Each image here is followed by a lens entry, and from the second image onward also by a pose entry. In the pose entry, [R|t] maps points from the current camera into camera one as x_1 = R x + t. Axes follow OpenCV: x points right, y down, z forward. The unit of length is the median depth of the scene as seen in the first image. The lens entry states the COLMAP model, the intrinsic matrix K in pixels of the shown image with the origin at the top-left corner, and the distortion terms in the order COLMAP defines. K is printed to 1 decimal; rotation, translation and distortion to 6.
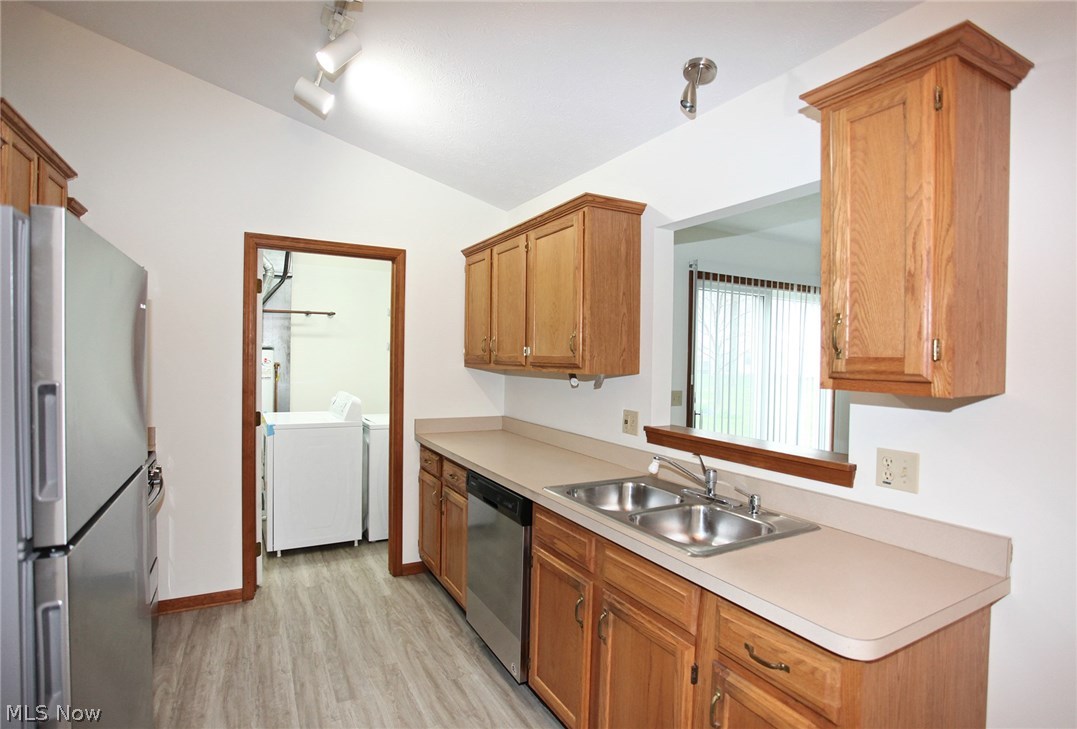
lens RADIAL K [[533.9, 0, 538.5], [0, 533.9, 364.5], [0, 0, 1]] dist [-0.068859, 0.033468]
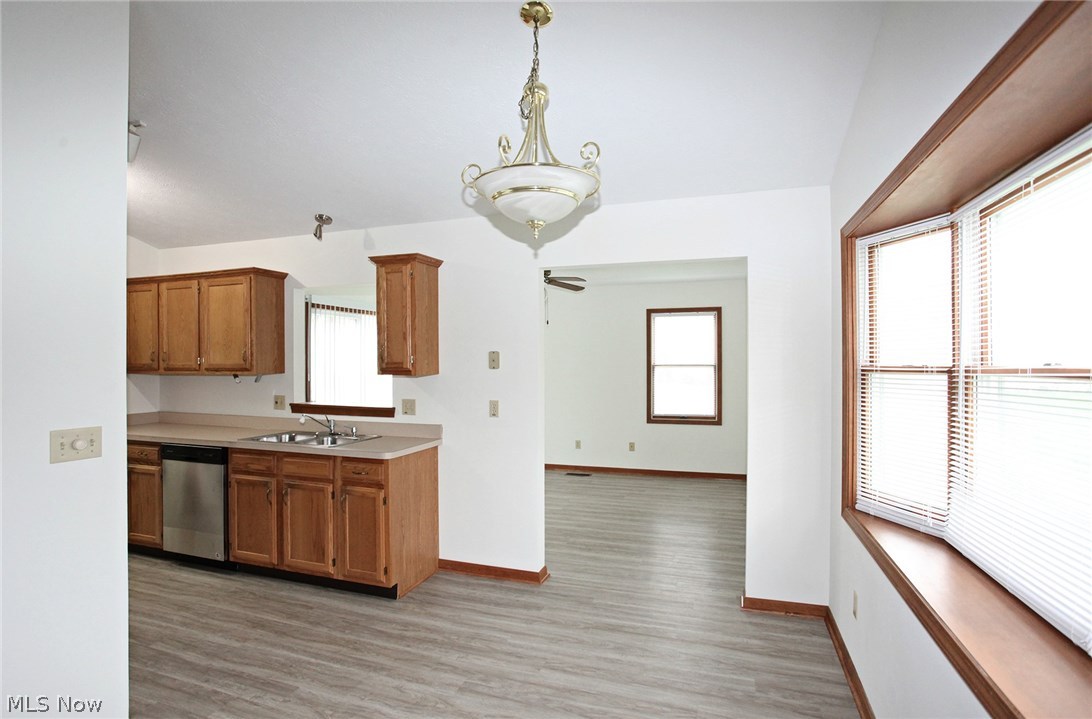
lens RADIAL K [[542.4, 0, 546.0], [0, 542.4, 359.5], [0, 0, 1]] dist [-0.086040, 0.040909]
pose [[0.739169, -0.017800, 0.673285, -0.331897], [0.026384, 0.999649, -0.002537, 0.000390], [-0.673003, 0.019639, 0.739379, -0.800187]]
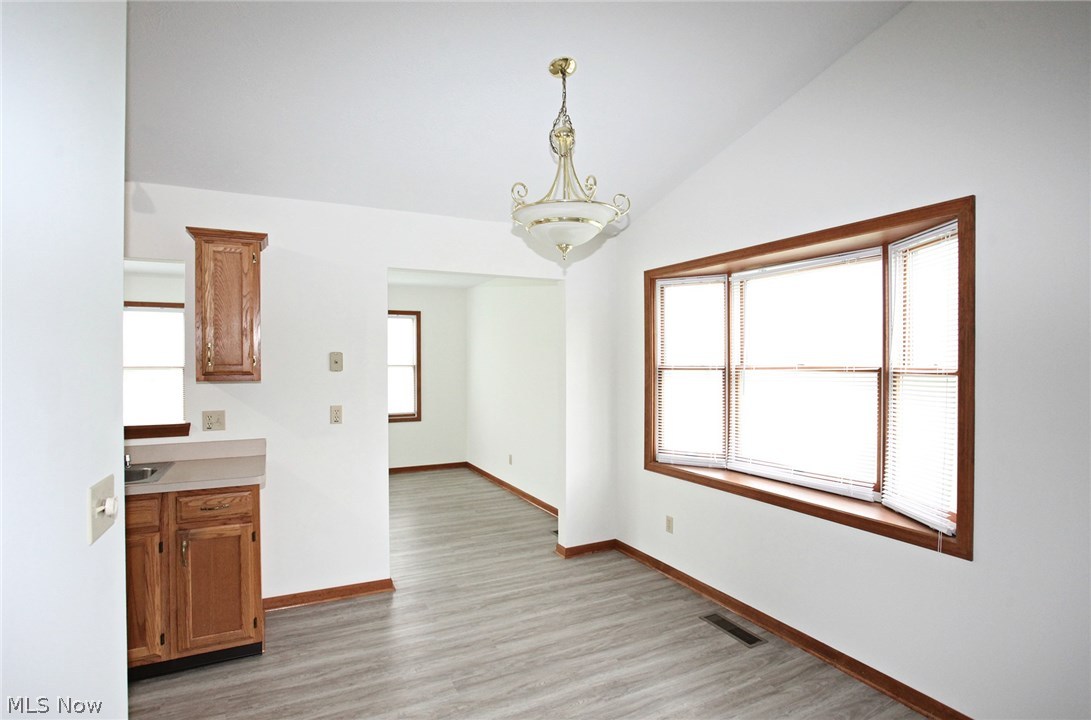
lens RADIAL K [[541.9, 0, 545.5], [0, 541.9, 360.0], [0, 0, 1]] dist [-0.086040, 0.040909]
pose [[0.038975, -0.018688, 0.999065, -0.747233], [0.018860, 0.999661, 0.017963, -0.023375], [-0.999062, 0.018142, 0.039314, -0.202425]]
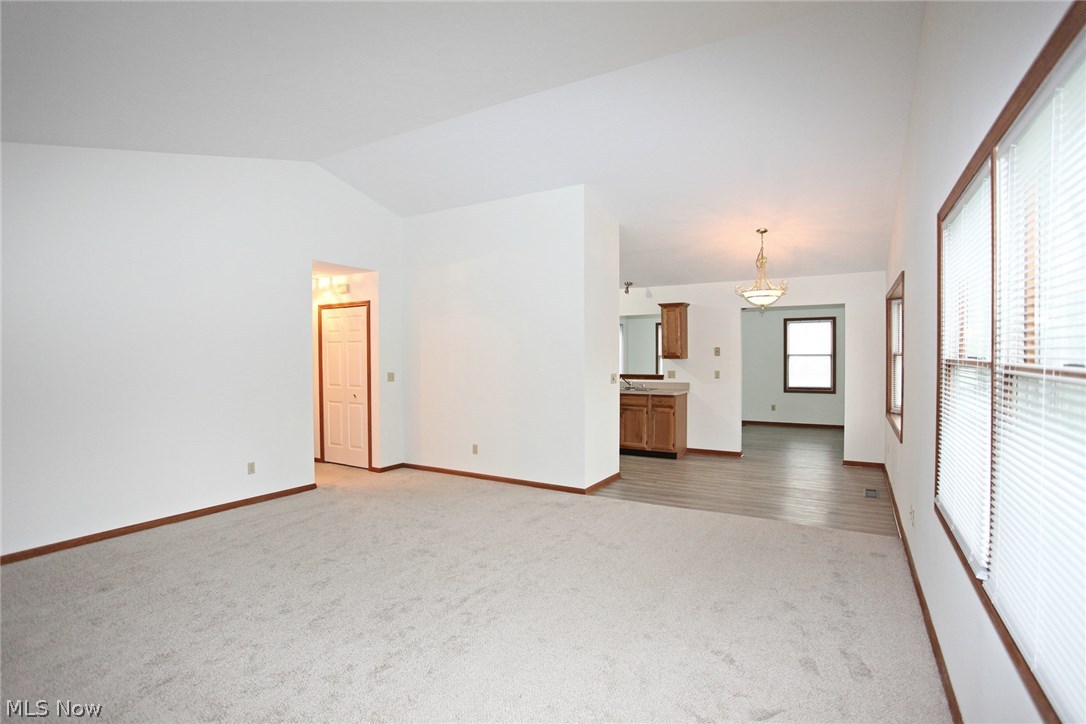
lens RADIAL K [[528.5, 0, 543.0], [0, 528.5, 362.0], [0, 0, 1]] dist [-0.092625, 0.052413]
pose [[0.864634, -0.029873, 0.501513, -1.775170], [0.028422, 0.999540, 0.010536, -0.005234], [-0.501597, 0.005145, 0.865086, -1.682571]]
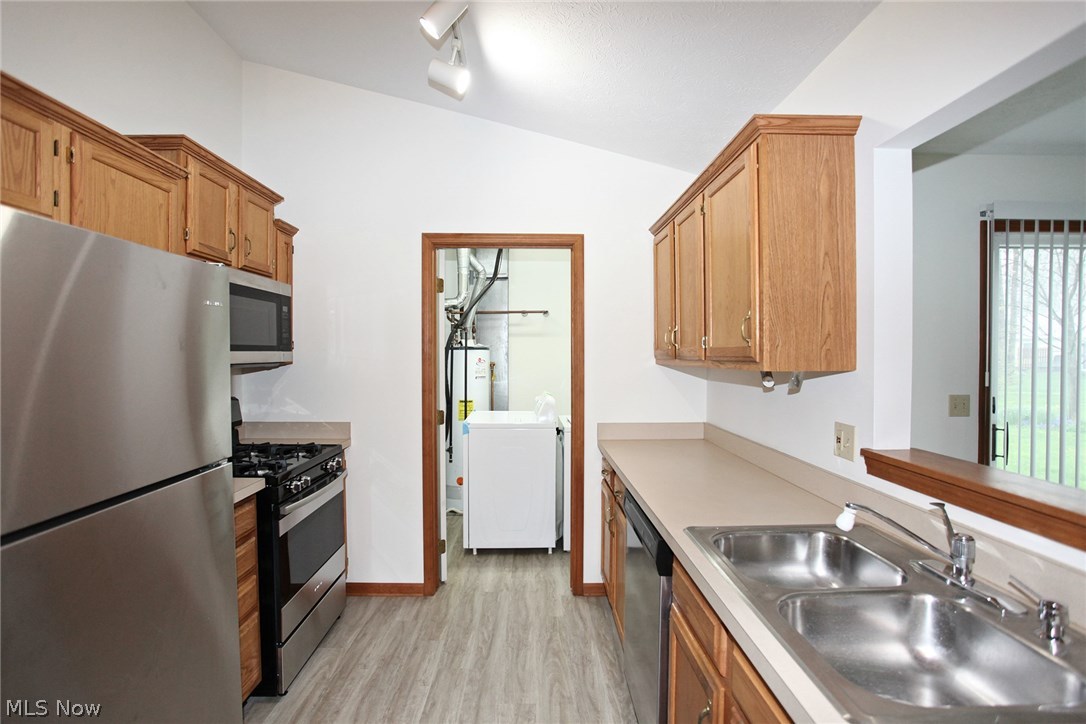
lens RADIAL K [[536.6, 0, 543.0], [0, 536.6, 362.0], [0, 0, 1]] dist [-0.067348, 0.032819]
pose [[0.886912, -0.011708, -0.461790, 0.143494], [0.009710, 0.999930, -0.006702, 0.007572], [0.461837, 0.001460, 0.886964, 0.221883]]
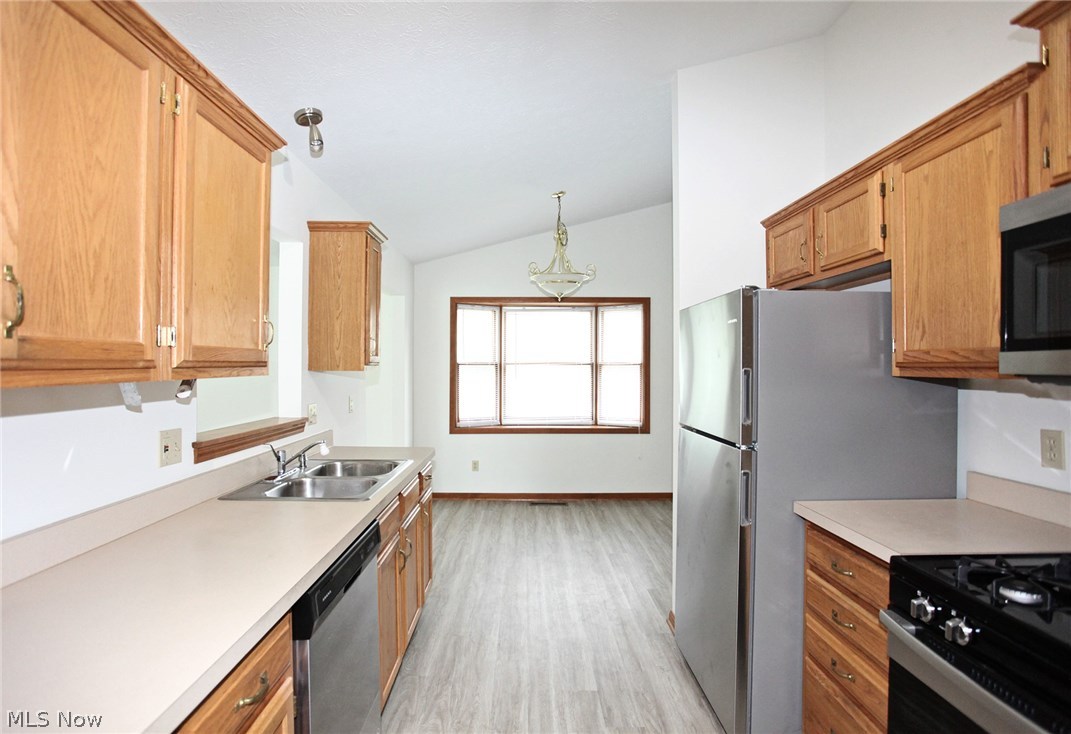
lens RADIAL K [[547.4, 0, 522.9], [0, 547.4, 367.4], [0, 0, 1]] dist [0.000176, 0.000028]
pose [[-0.873039, -0.021536, 0.487175, -0.561799], [-0.009802, 0.999597, 0.026623, -0.015913], [-0.487552, 0.018468, -0.872898, 1.401240]]
